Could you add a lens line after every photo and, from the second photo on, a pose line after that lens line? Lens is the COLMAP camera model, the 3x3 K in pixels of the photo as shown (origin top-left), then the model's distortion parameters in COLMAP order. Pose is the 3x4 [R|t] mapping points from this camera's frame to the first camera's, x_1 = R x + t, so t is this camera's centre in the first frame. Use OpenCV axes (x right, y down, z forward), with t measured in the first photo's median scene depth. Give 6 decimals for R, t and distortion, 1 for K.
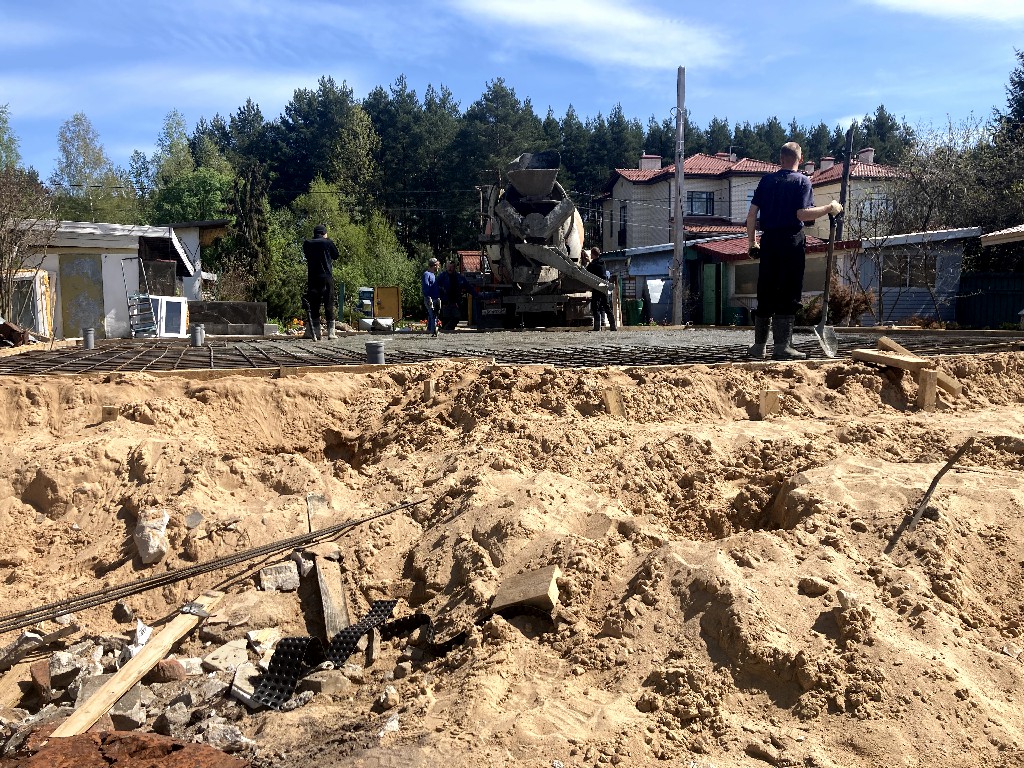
lens RADIAL K [[828.5, 0, 512.0], [0, 828.5, 384.0], [0, 0, 1]] dist [0.025571, -0.023094]
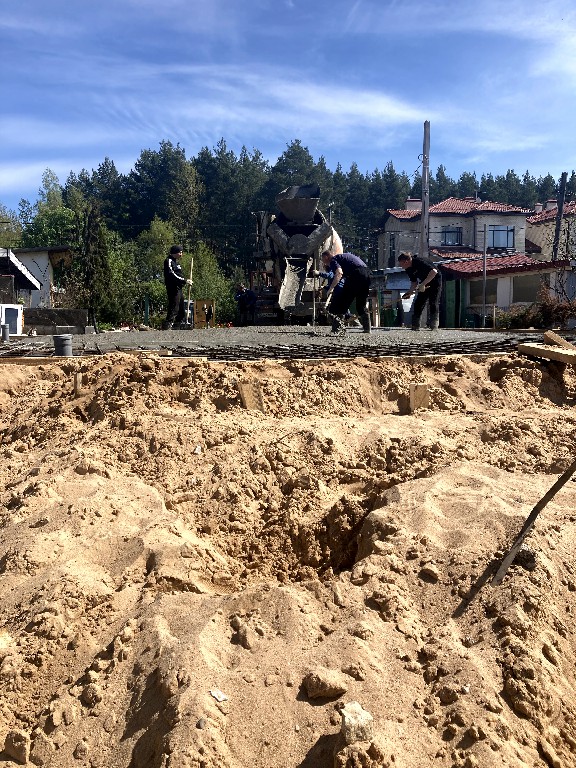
lens RADIAL K [[621.3, 0, 288.0], [0, 621.3, 384.0], [0, 0, 1]] dist [0.025571, -0.023094]
pose [[0.999328, 0.003332, -0.036515, 0.188239], [-0.002723, 0.999856, 0.016720, -0.004370], [0.036565, -0.016610, 0.999193, 0.268155]]
